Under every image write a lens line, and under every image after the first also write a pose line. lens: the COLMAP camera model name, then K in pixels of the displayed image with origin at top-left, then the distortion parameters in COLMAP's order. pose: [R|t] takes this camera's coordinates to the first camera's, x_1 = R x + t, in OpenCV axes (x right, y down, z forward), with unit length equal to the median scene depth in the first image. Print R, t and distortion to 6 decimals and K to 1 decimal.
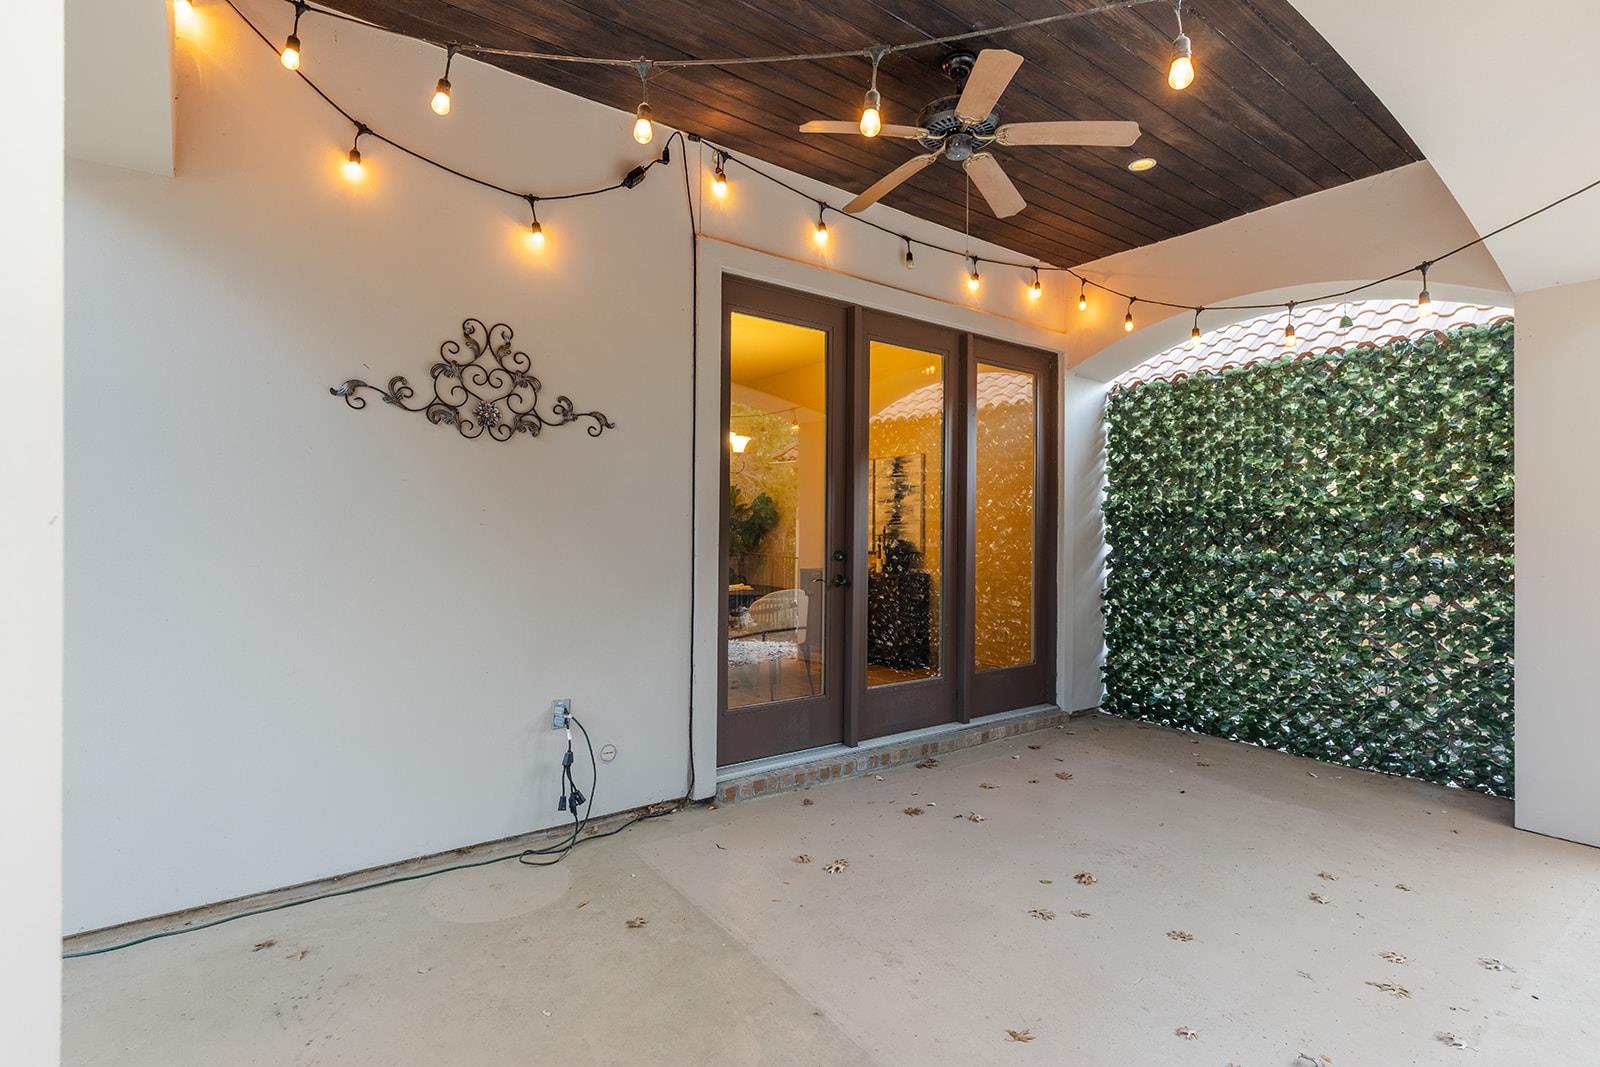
lens RADIAL K [[773.9, 0, 800.0], [0, 773.9, 533.5], [0, 0, 1]] dist [0.000022, -0.000013]
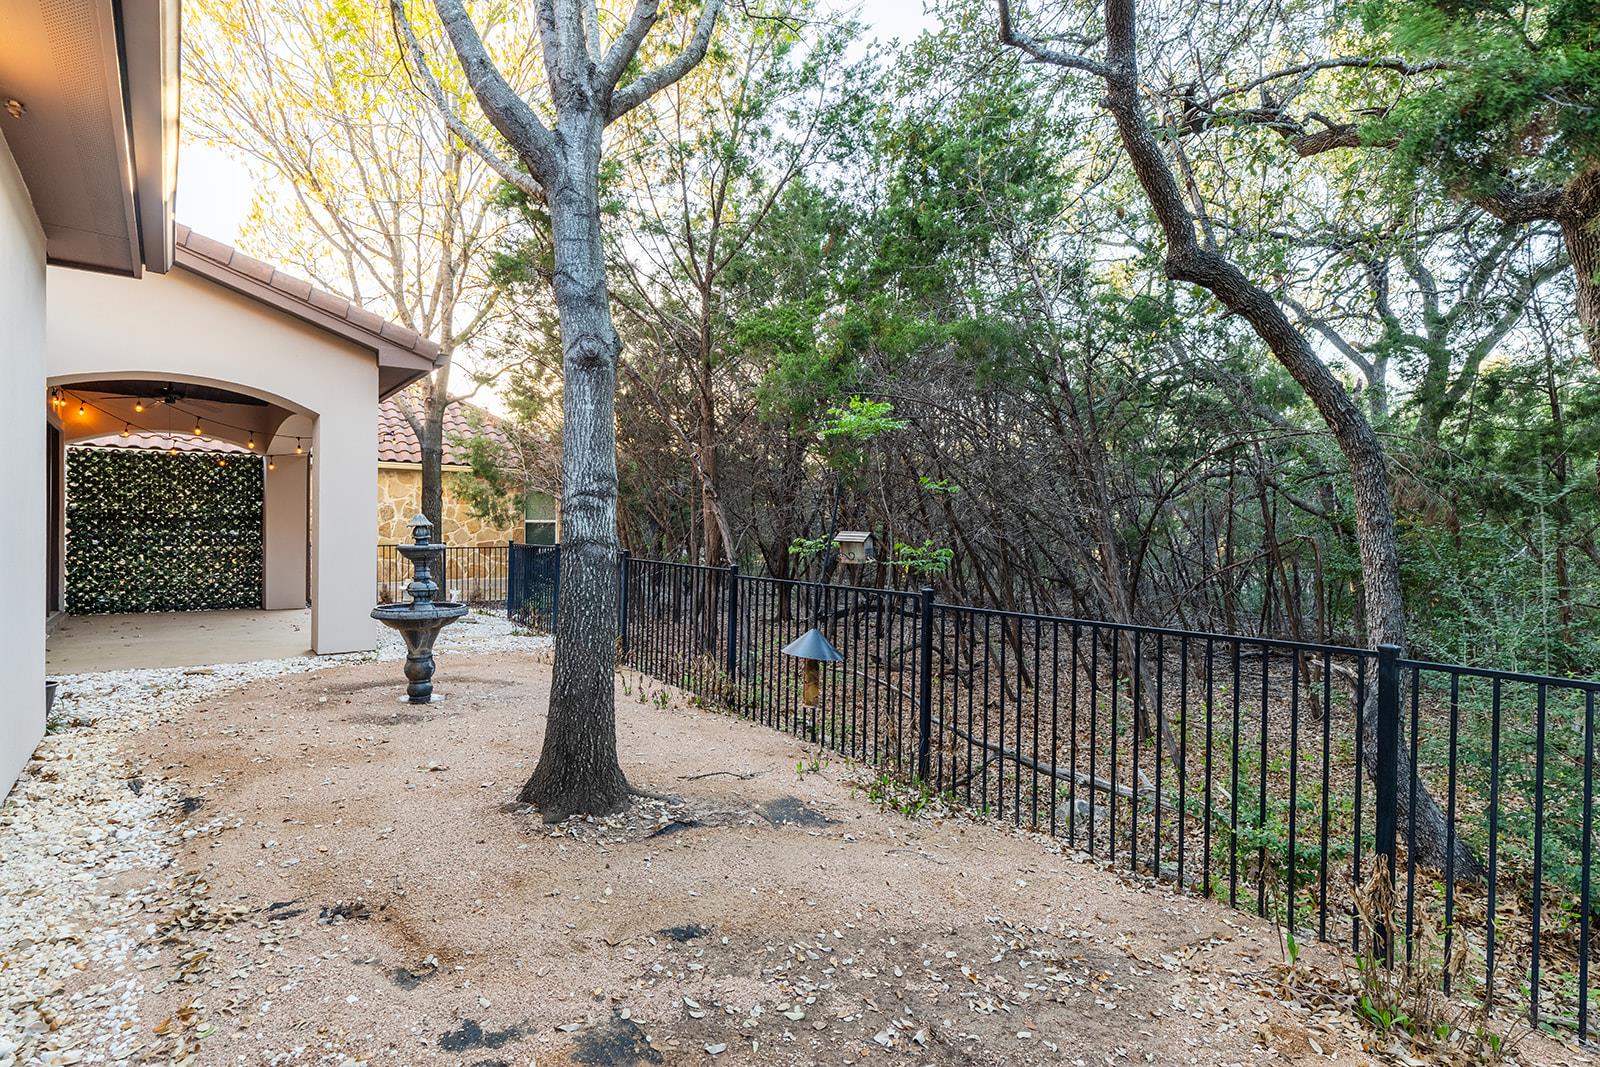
lens RADIAL K [[820.8, 0, 795.5], [0, 820.8, 526.8], [0, 0, 1]] dist [0.012496, 0.000120]
pose [[-0.012805, -0.002502, 0.999915, -1.914529], [-0.006723, 0.999974, 0.002416, -0.008924], [-0.999895, -0.006692, -0.012821, -0.899822]]
